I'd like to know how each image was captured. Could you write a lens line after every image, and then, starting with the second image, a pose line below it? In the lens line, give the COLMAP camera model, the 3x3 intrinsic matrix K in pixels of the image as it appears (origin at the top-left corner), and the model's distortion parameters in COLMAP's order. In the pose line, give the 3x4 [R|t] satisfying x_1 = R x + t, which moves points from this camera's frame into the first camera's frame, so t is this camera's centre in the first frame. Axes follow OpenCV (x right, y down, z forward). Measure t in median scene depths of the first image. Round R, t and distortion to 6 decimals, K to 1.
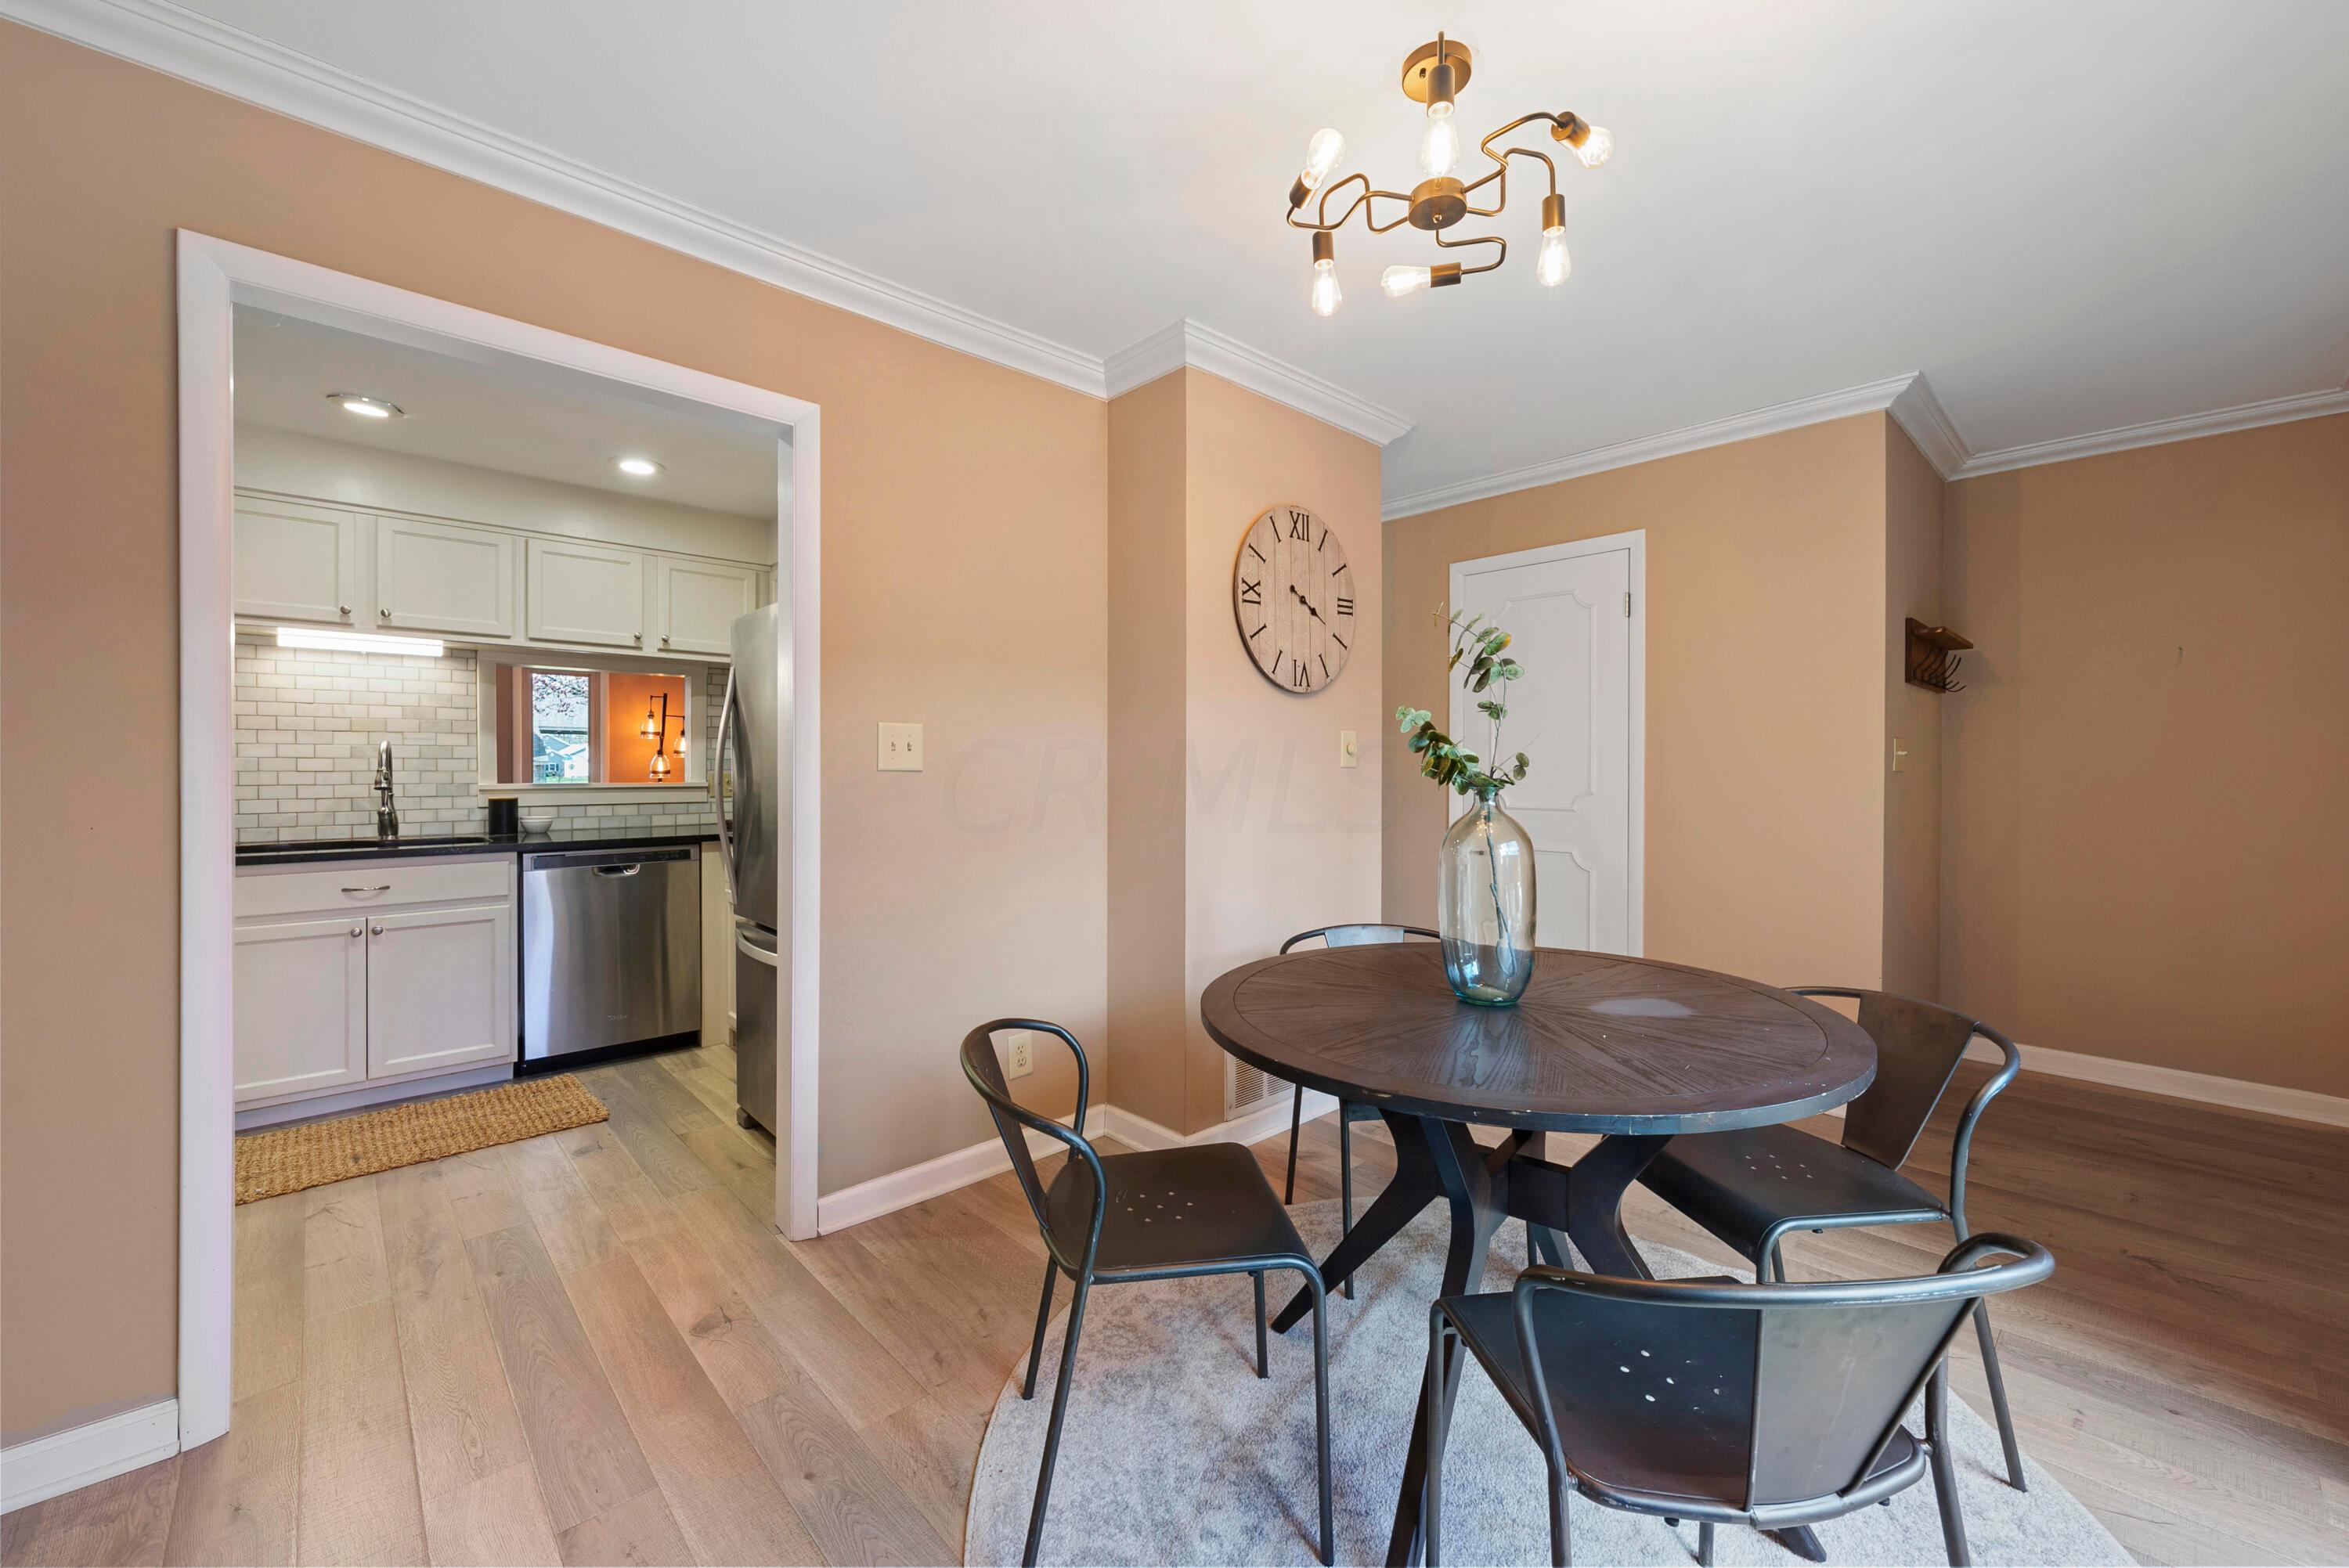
lens RADIAL K [[938.2, 0, 1190.9], [0, 938.2, 770.7], [0, 0, 1]] dist [0.000634, -0.000933]
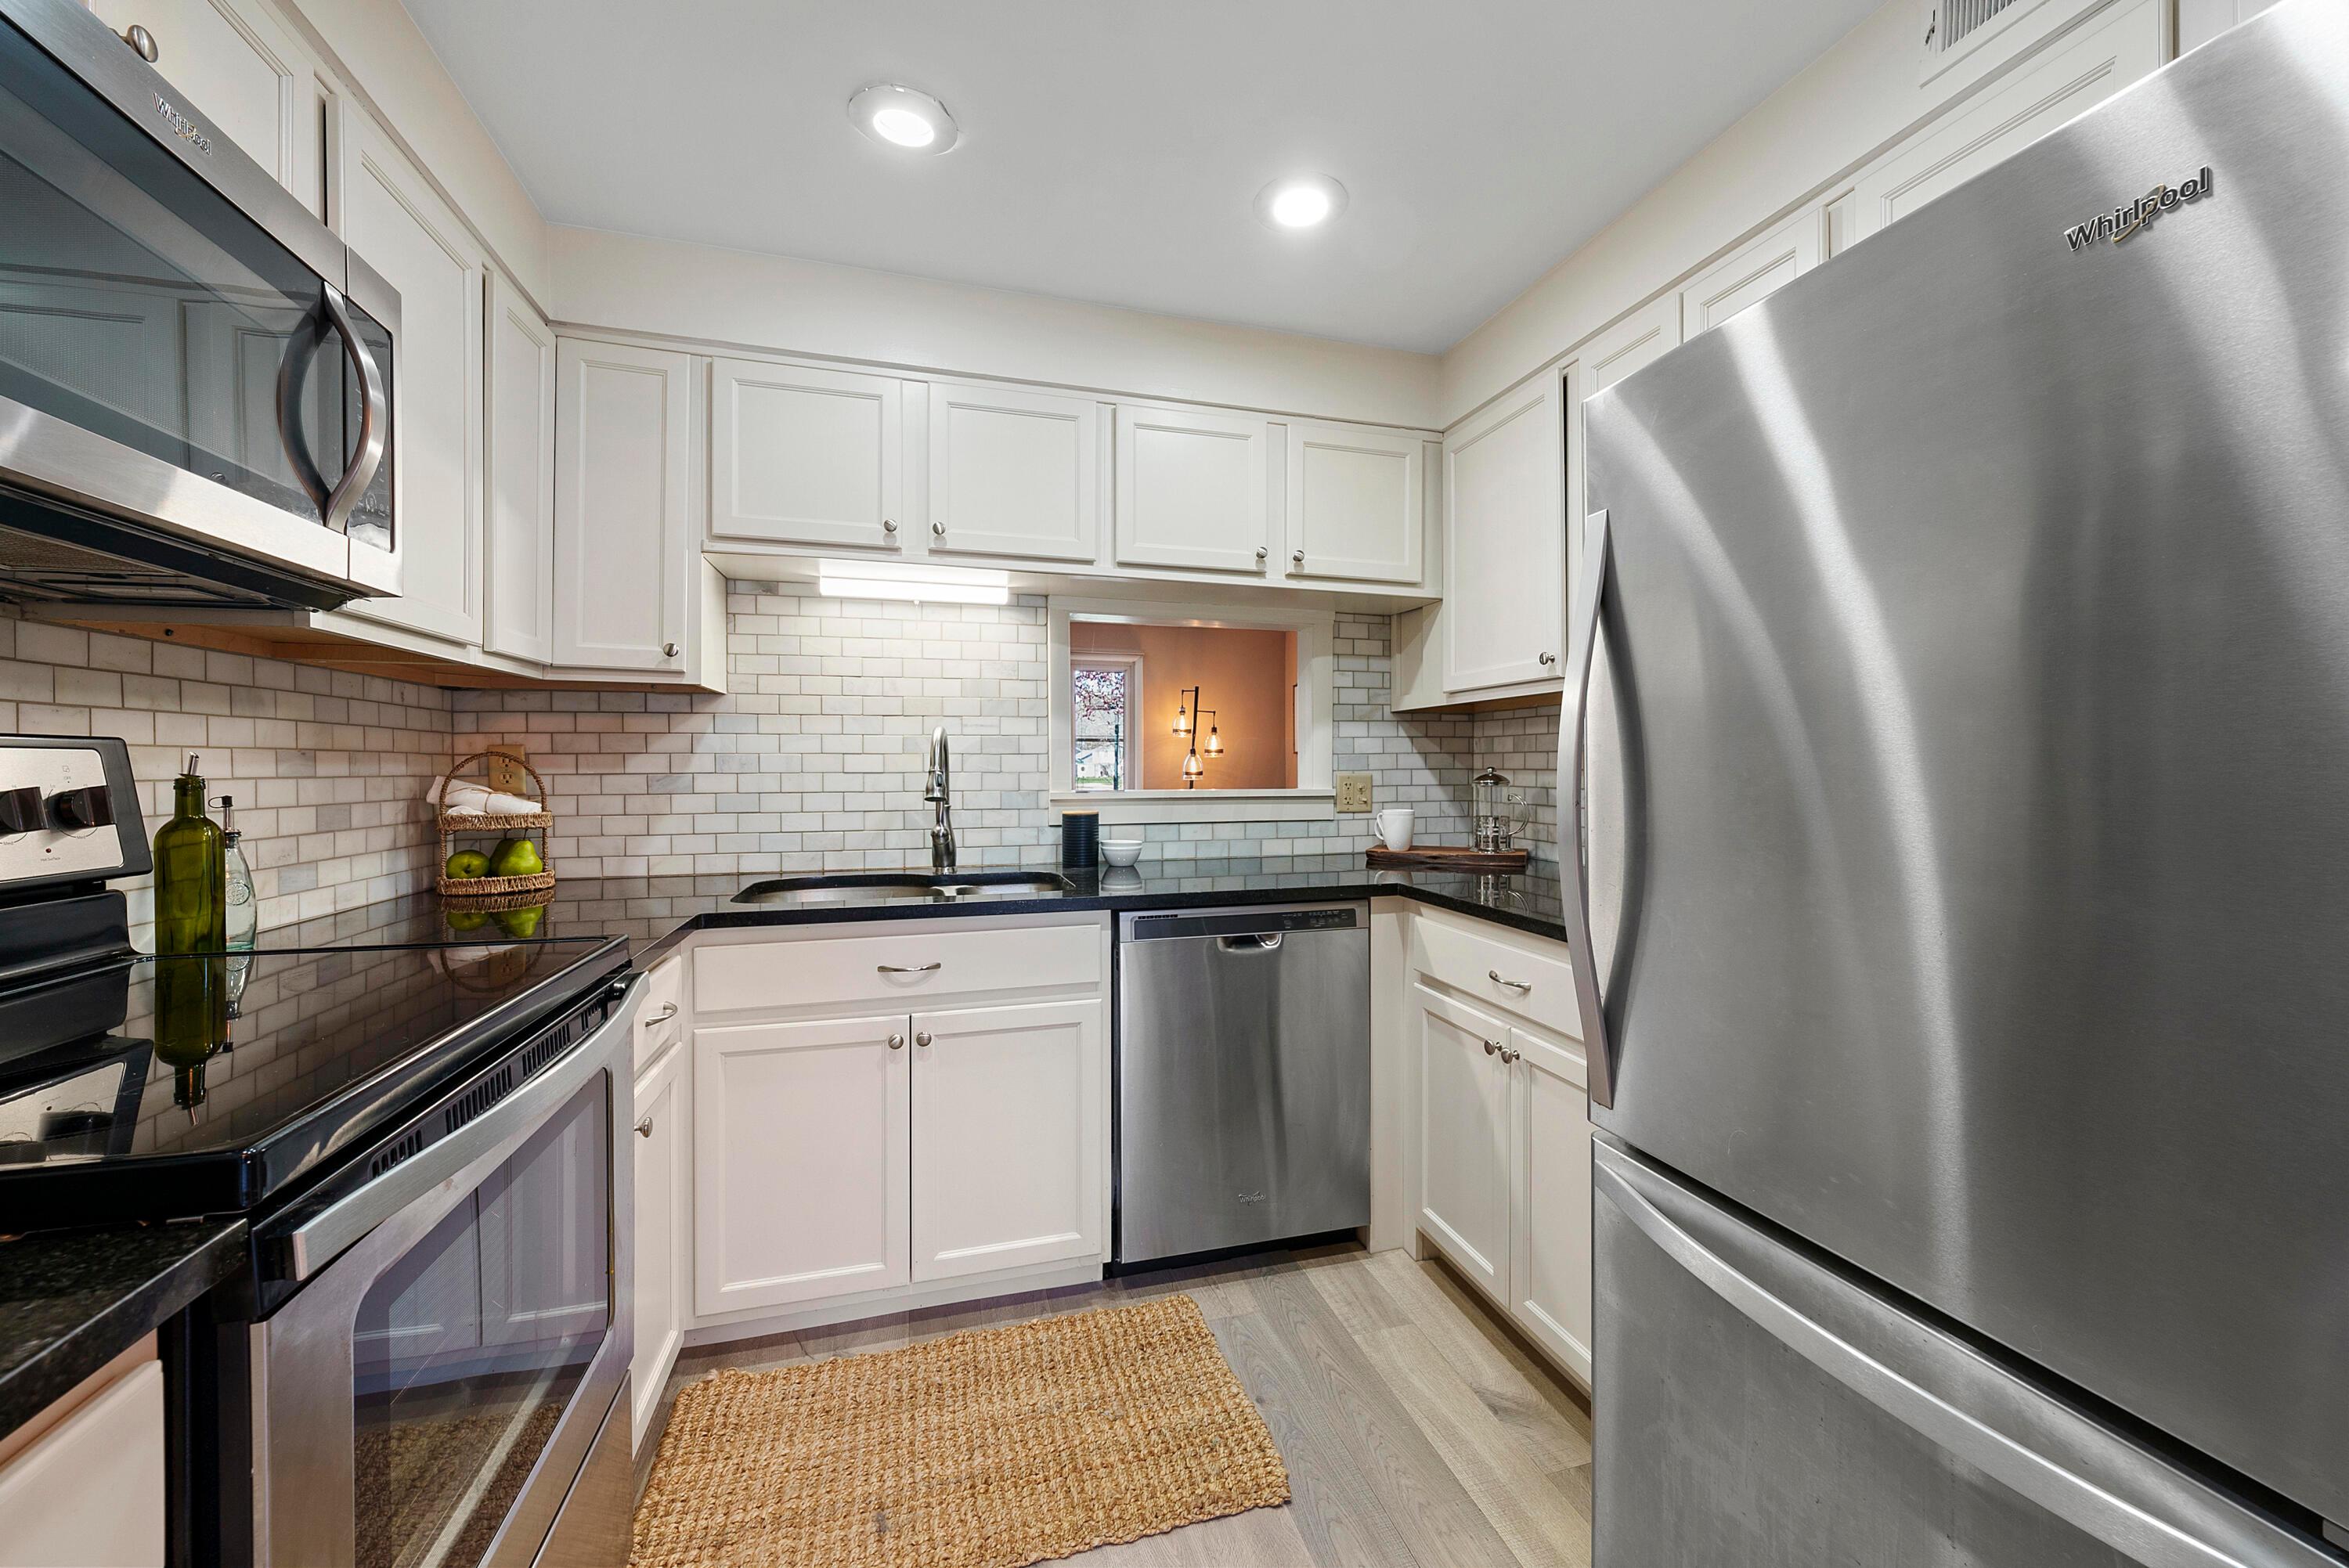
lens RADIAL K [[889.4, 0, 1184.9], [0, 889.4, 768.0], [0, 0, 1]] dist [0.000335, -0.000128]
pose [[0.892994, -0.003310, -0.450056, -0.401056], [0.001515, 0.999989, -0.004348, 0.000307], [0.450066, 0.003201, 0.892990, 0.492312]]
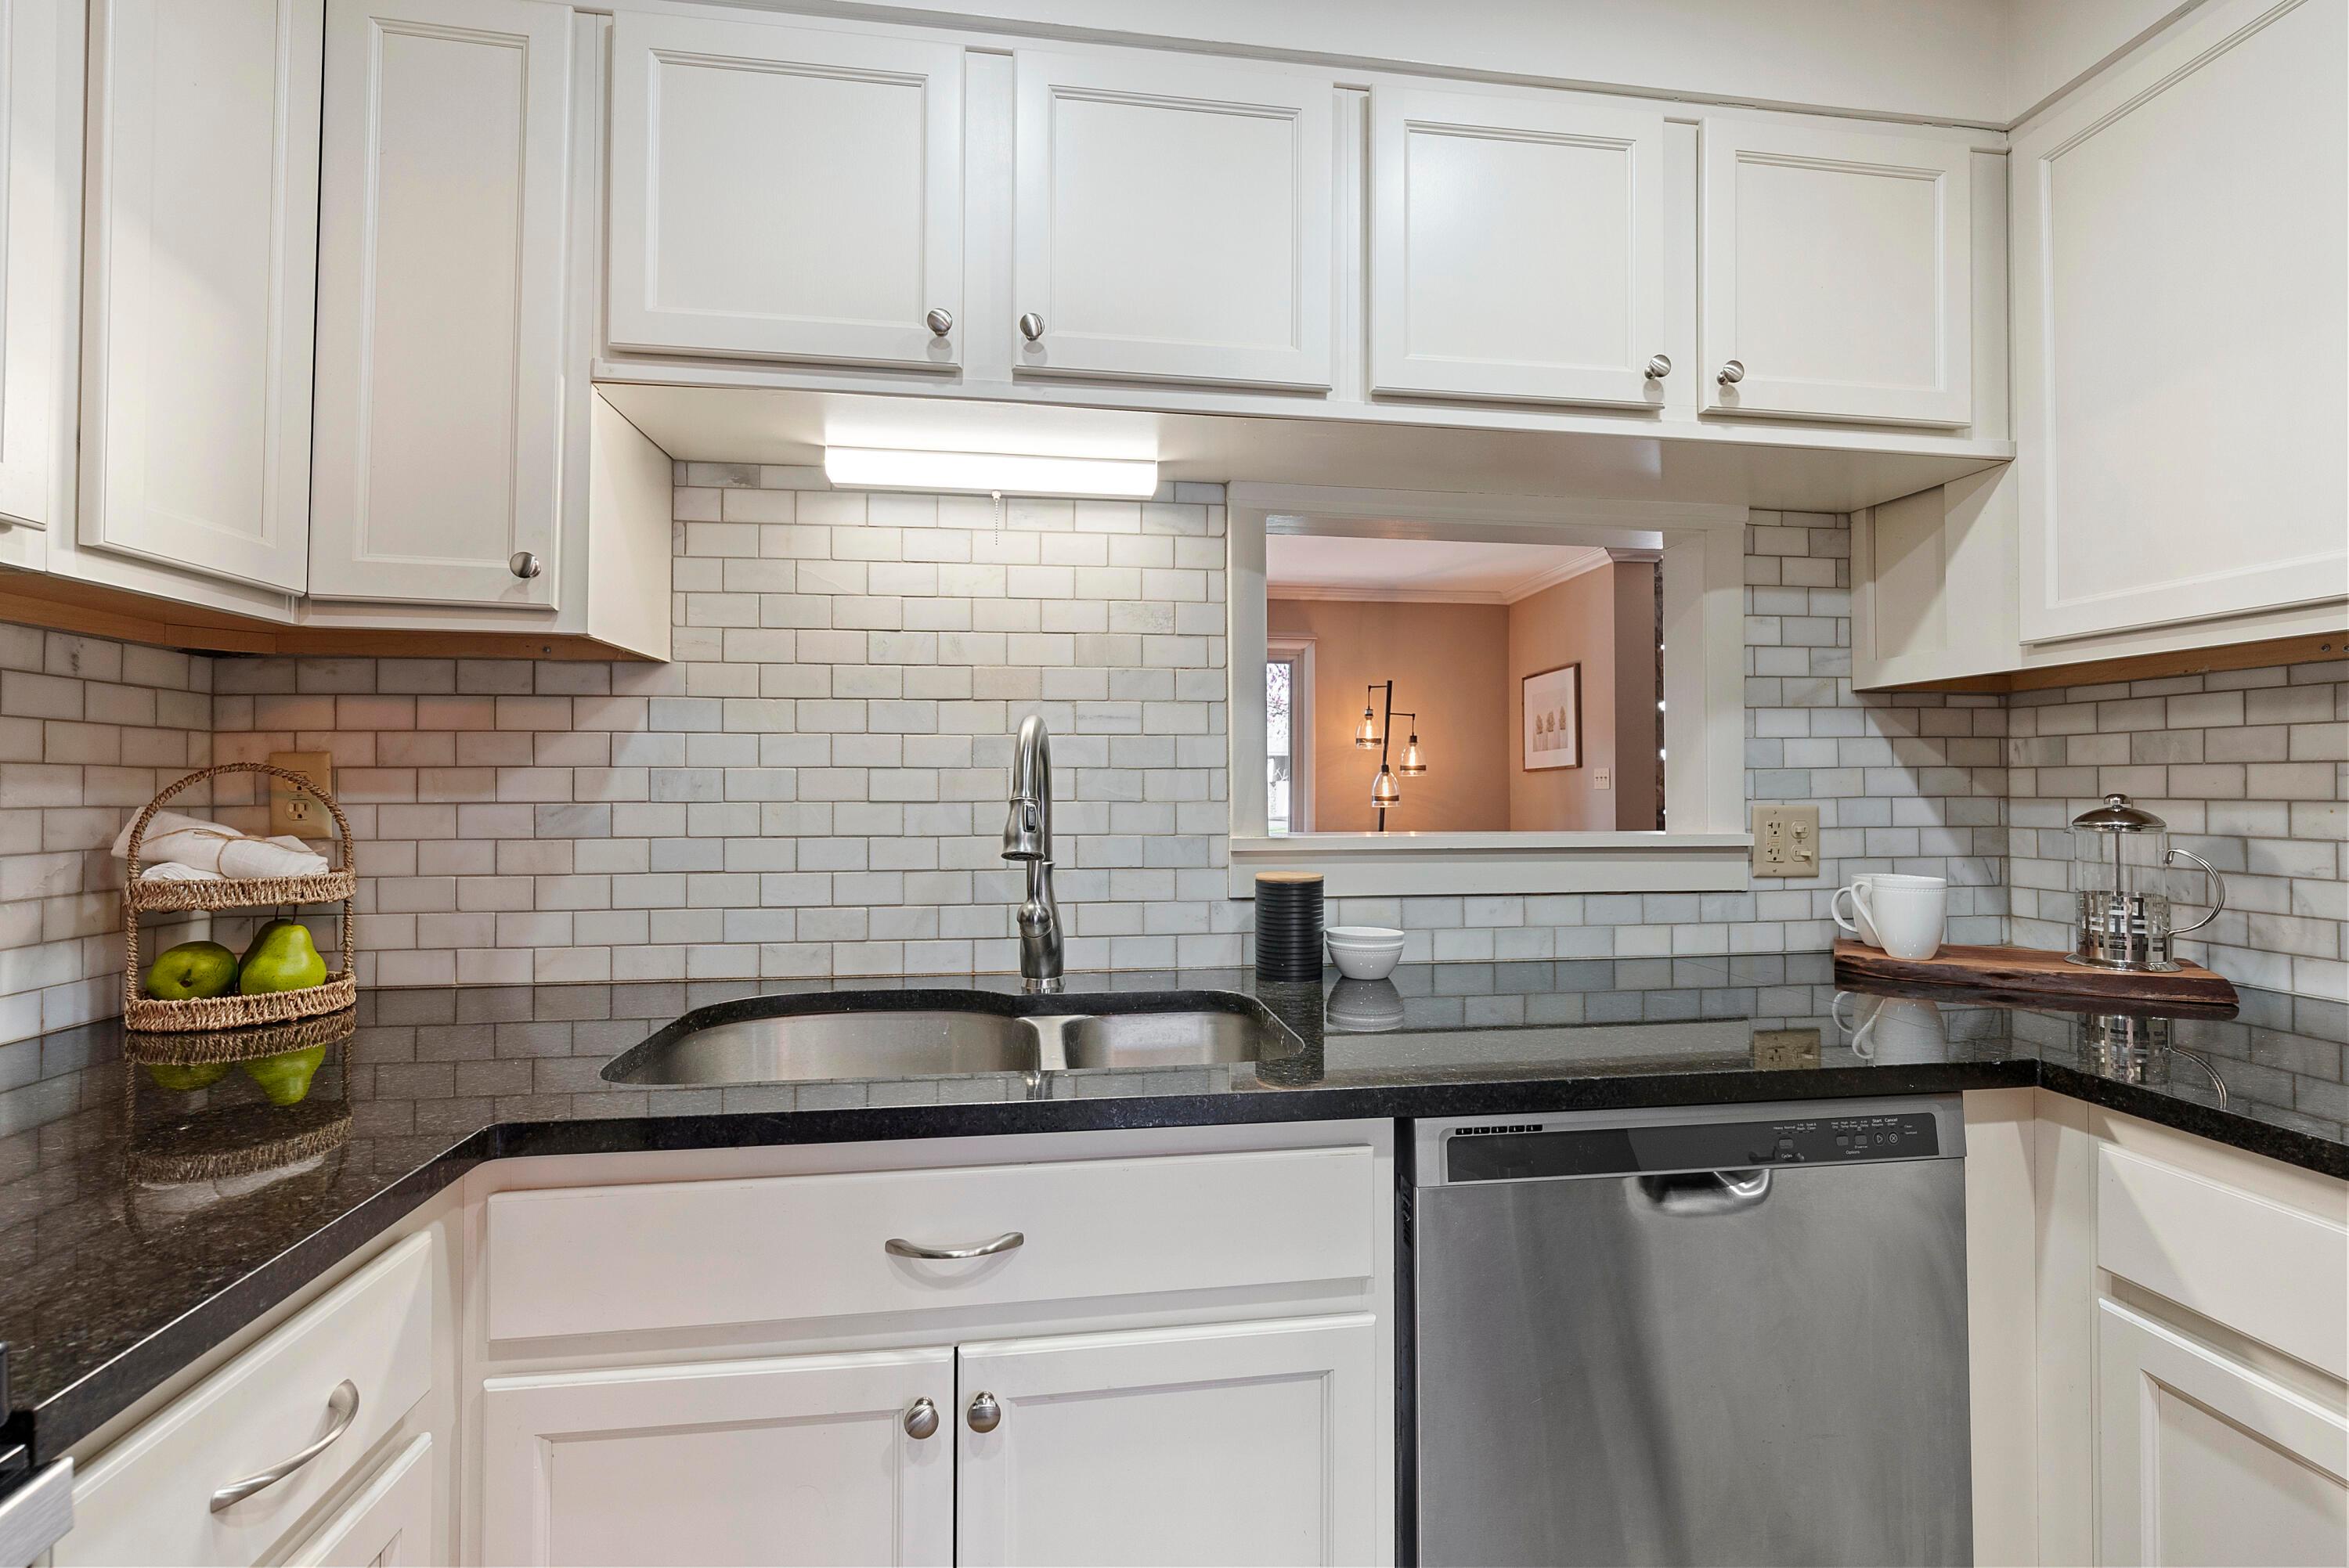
lens RADIAL K [[1035.2, 0, 1190.0], [0, 1035.2, 764.9], [0, 0, 1]] dist [-0.000230, -0.001033]
pose [[0.821843, -0.015136, -0.569514, -0.564899], [-0.001213, 0.999598, -0.028317, -0.002640], [0.569713, 0.023963, 0.821494, 0.684913]]
